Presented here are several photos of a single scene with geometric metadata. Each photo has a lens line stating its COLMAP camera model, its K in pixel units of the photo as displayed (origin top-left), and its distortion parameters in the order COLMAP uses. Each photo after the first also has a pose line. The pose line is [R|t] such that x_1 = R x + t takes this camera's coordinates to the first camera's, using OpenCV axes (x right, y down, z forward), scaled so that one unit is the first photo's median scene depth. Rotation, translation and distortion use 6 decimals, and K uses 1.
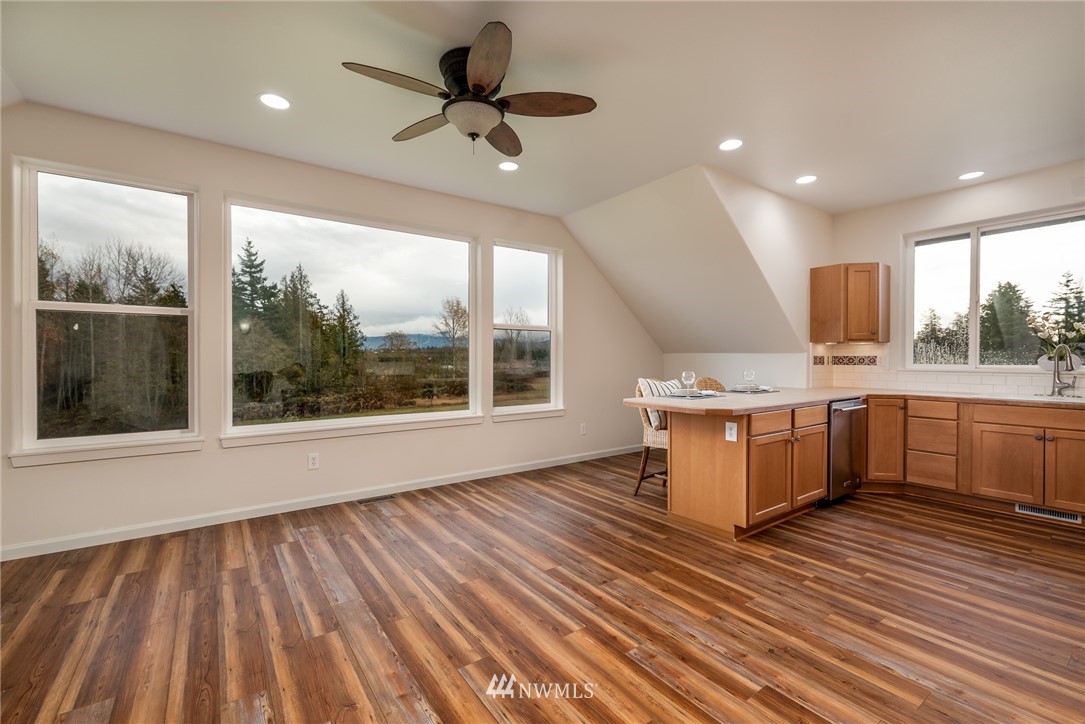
lens RADIAL K [[483.0, 0, 546.0], [0, 483.0, 364.8], [0, 0, 1]] dist [0.002239, -0.000033]
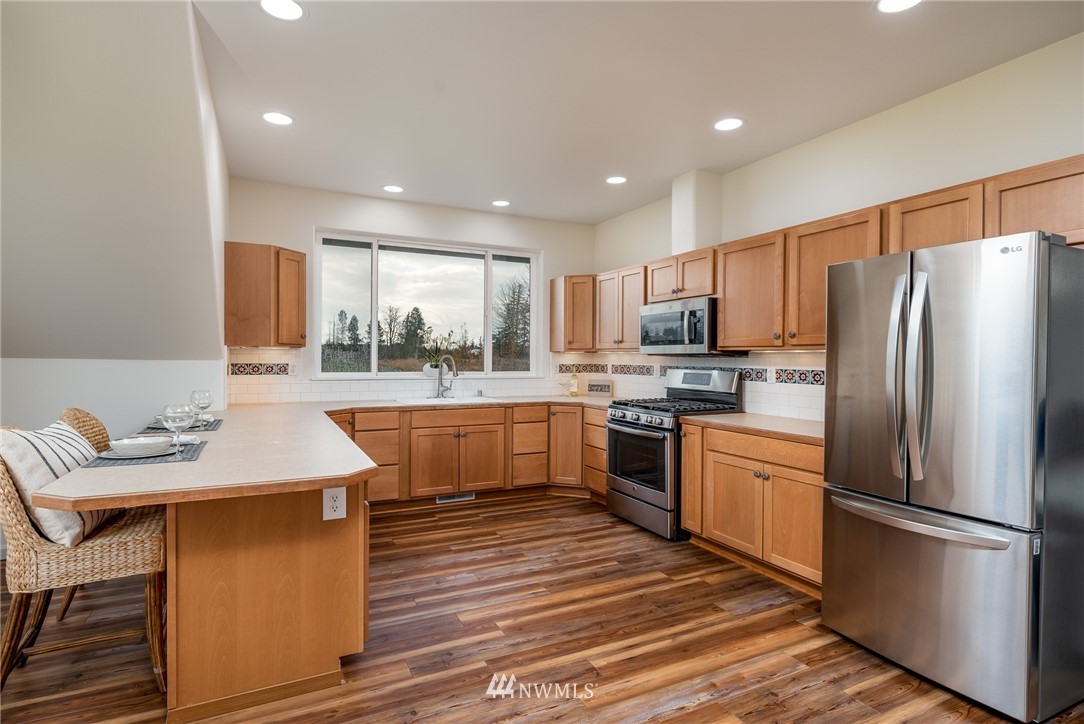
lens RADIAL K [[516.4, 0, 542.3], [0, 516.4, 362.1], [0, 0, 1]] dist [0.016053, 0.000164]
pose [[0.161837, -0.008093, 0.986784, -0.202304], [0.004982, 0.999960, 0.007384, -0.038481], [-0.986805, 0.003721, 0.161871, 0.645870]]
